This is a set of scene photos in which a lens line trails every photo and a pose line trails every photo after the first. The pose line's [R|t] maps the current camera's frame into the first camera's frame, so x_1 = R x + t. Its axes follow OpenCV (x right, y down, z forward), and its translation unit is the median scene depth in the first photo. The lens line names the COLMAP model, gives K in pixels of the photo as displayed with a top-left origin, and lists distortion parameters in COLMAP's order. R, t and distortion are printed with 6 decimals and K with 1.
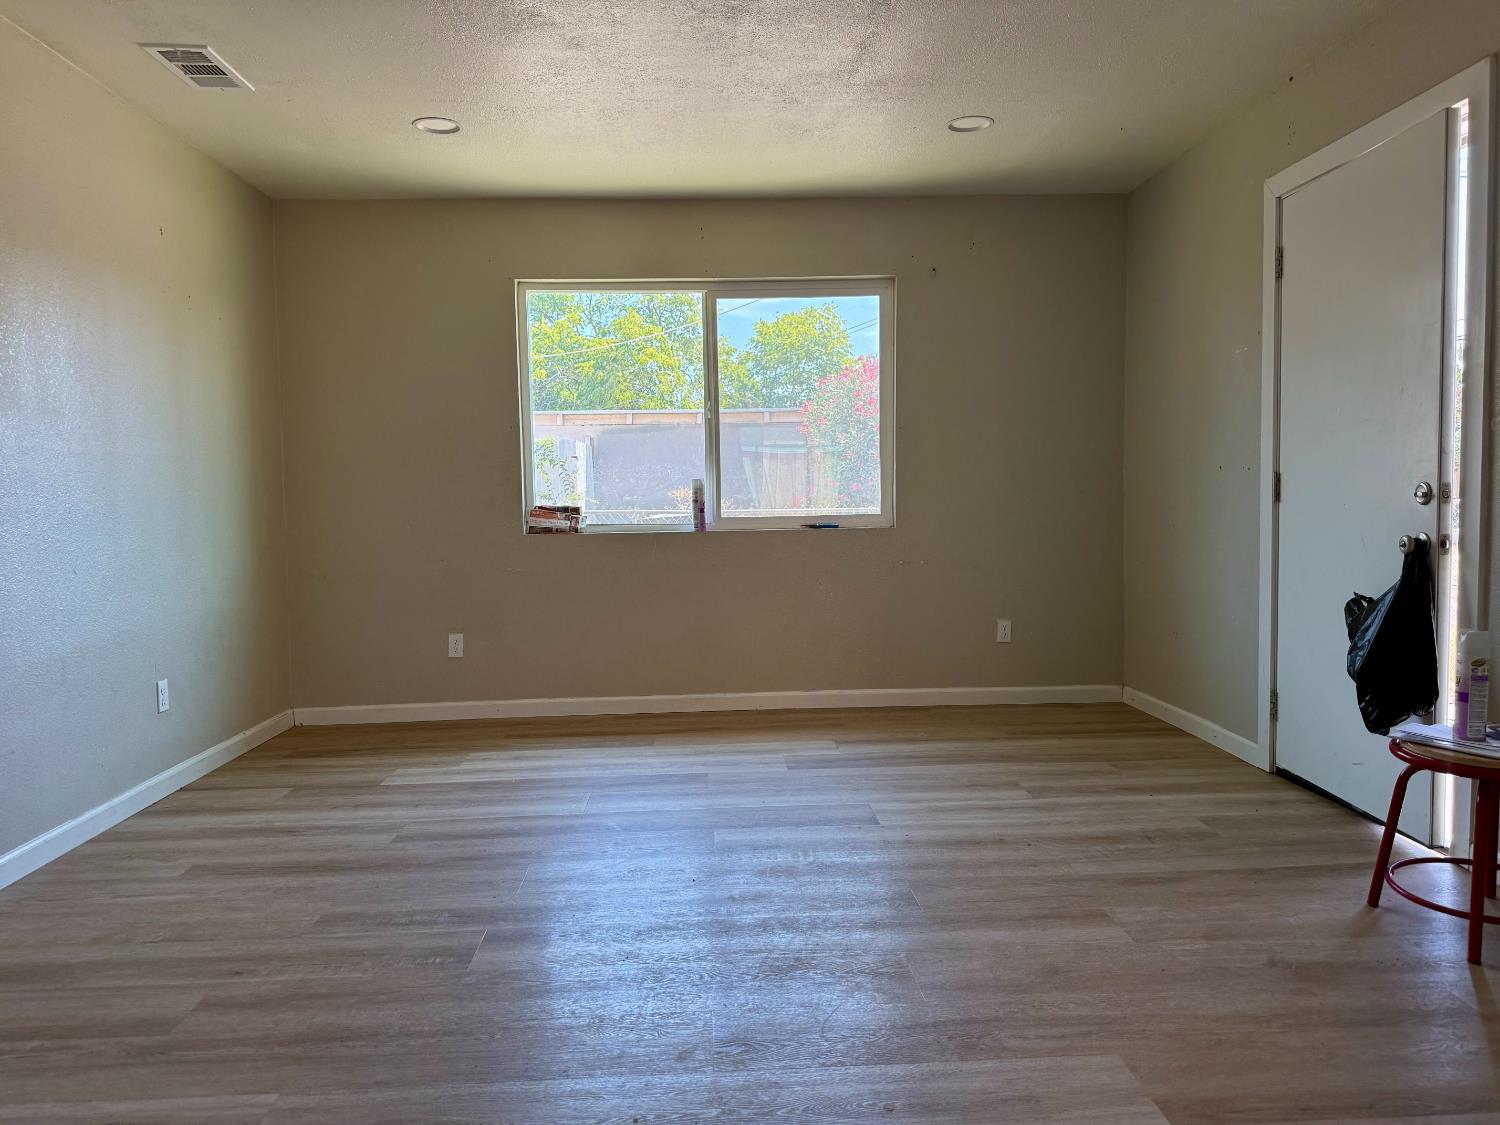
lens RADIAL K [[1066.8, 0, 765.1], [0, 1066.8, 563.0], [0, 0, 1]] dist [0.045042, -0.054339]
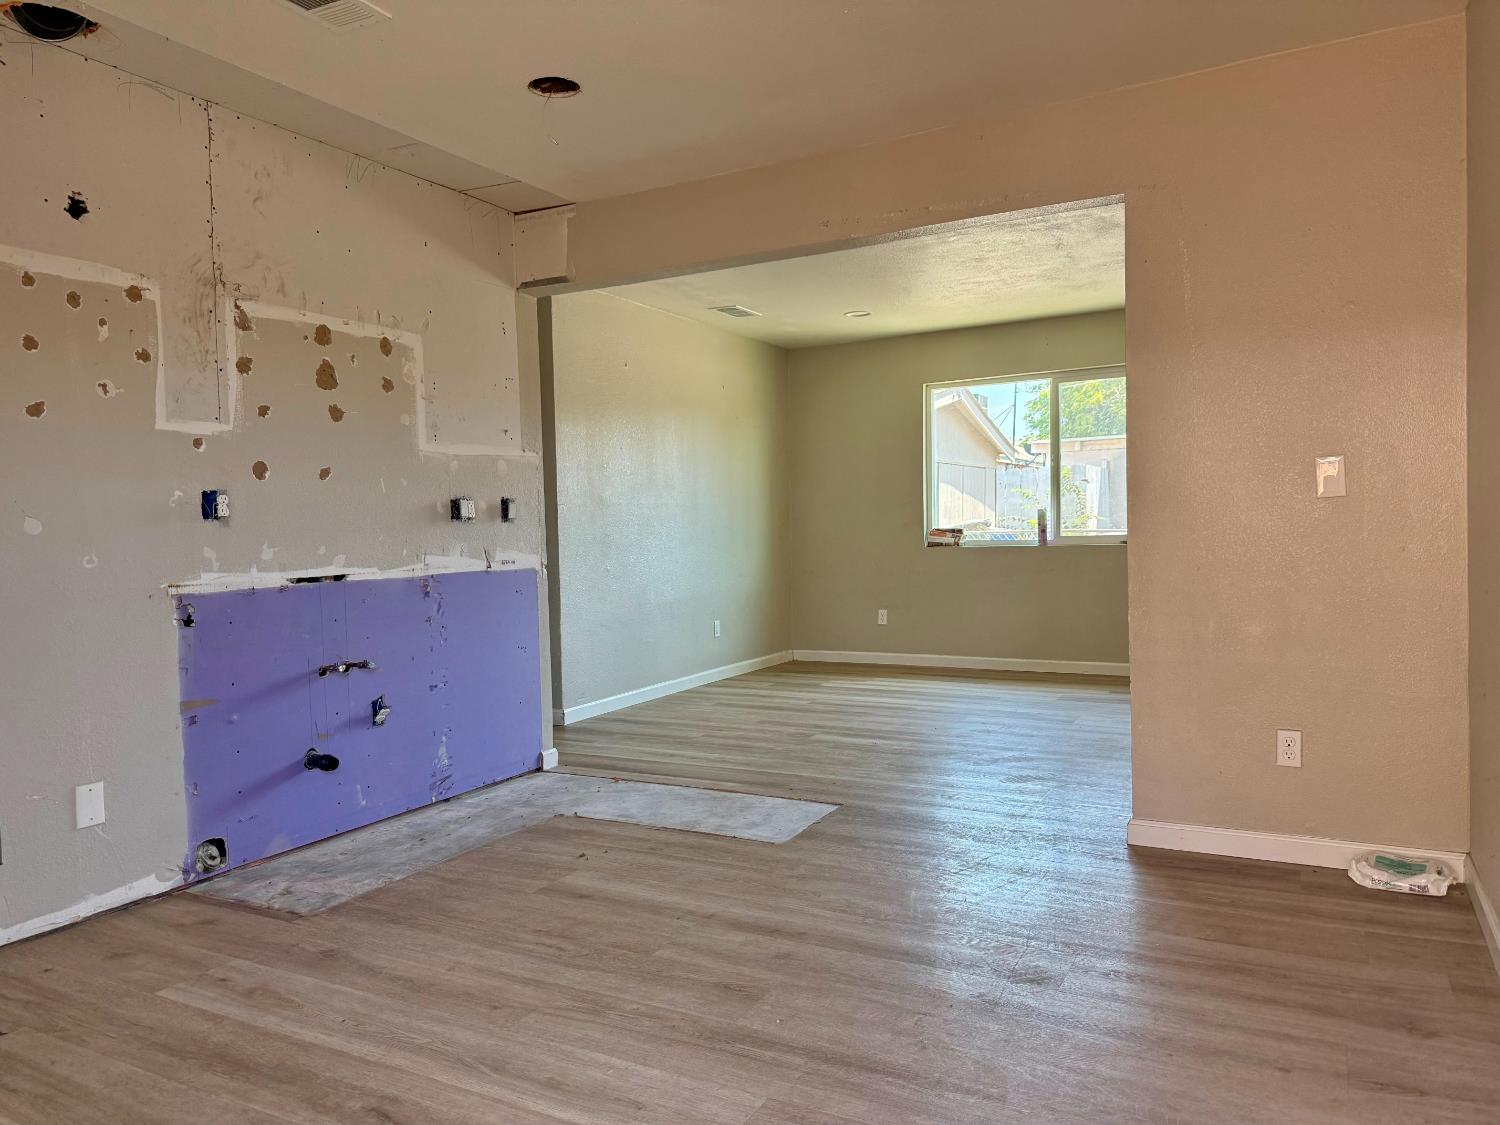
lens RADIAL K [[1066.8, 0, 754.6], [0, 1066.8, 559.4], [0, 0, 1]] dist [0.045042, -0.054339]
pose [[0.855462, 0.009339, -0.517781, 0.369321], [-0.020339, 0.999672, -0.015572, 0.020520], [0.517466, 0.023852, 0.855371, -0.458422]]
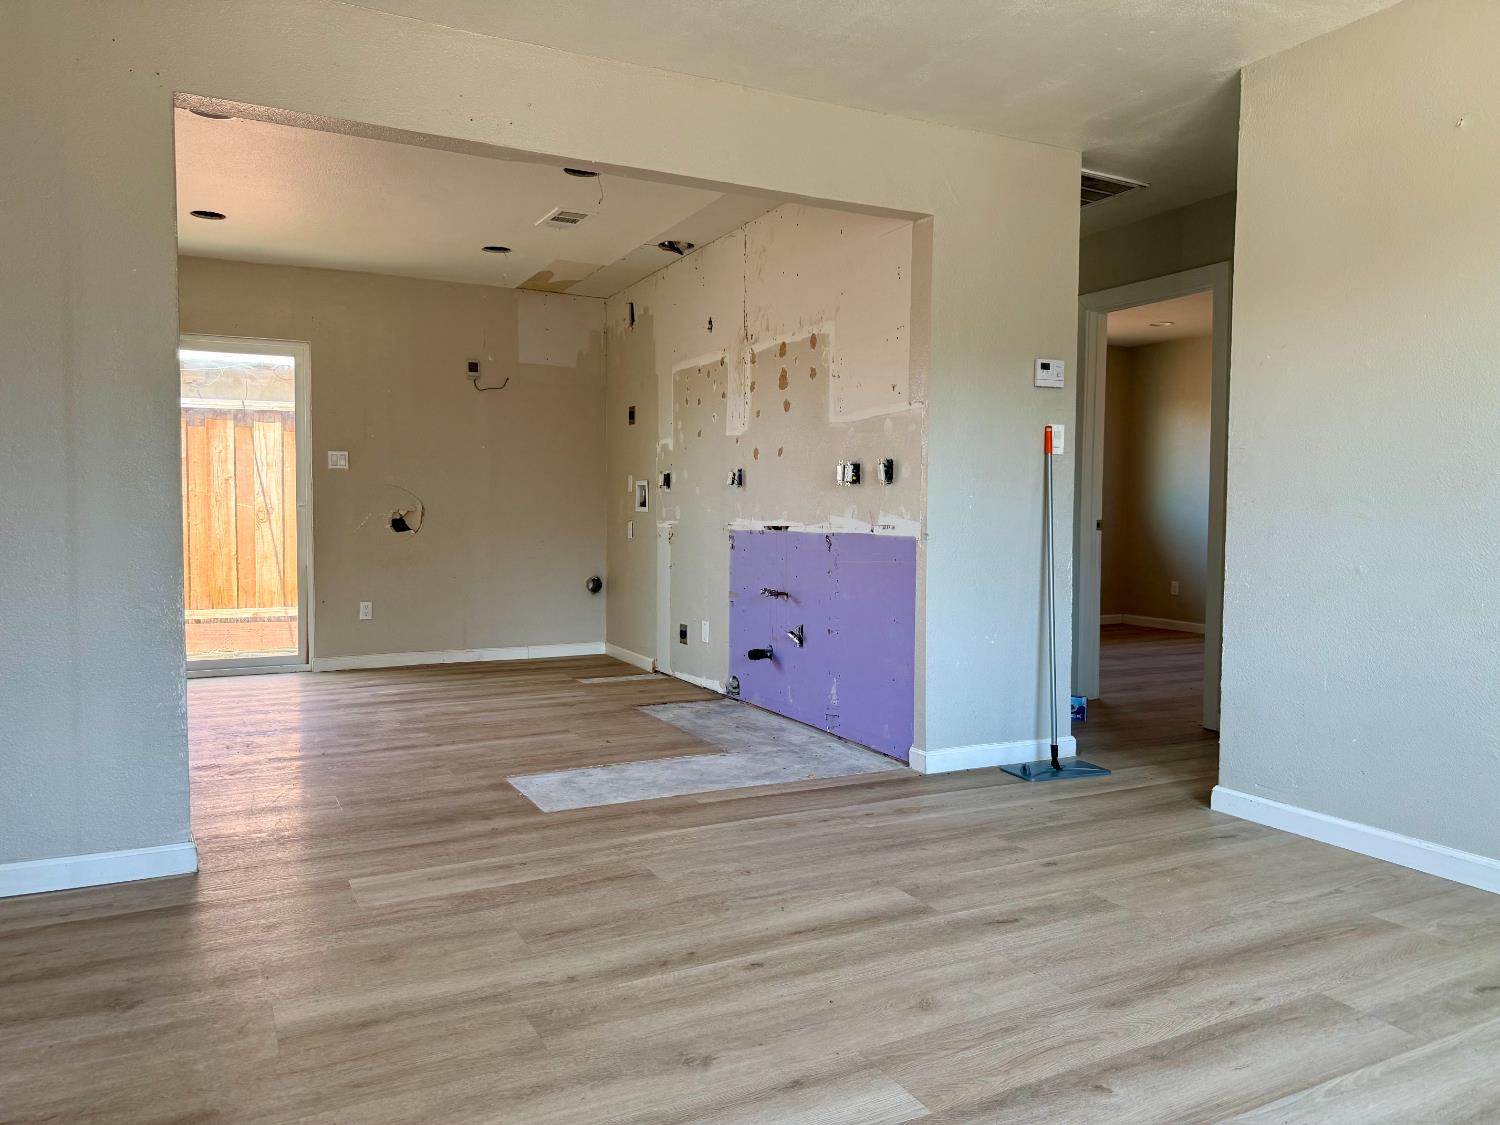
lens RADIAL K [[1066.8, 0, 746.3], [0, 1066.8, 558.7], [0, 0, 1]] dist [0.045042, -0.054339]
pose [[-0.918277, 0.029783, -0.394817, 0.161576], [-0.014752, 0.993901, 0.109285, -0.054211], [0.395664, 0.106178, -0.912237, 0.956044]]
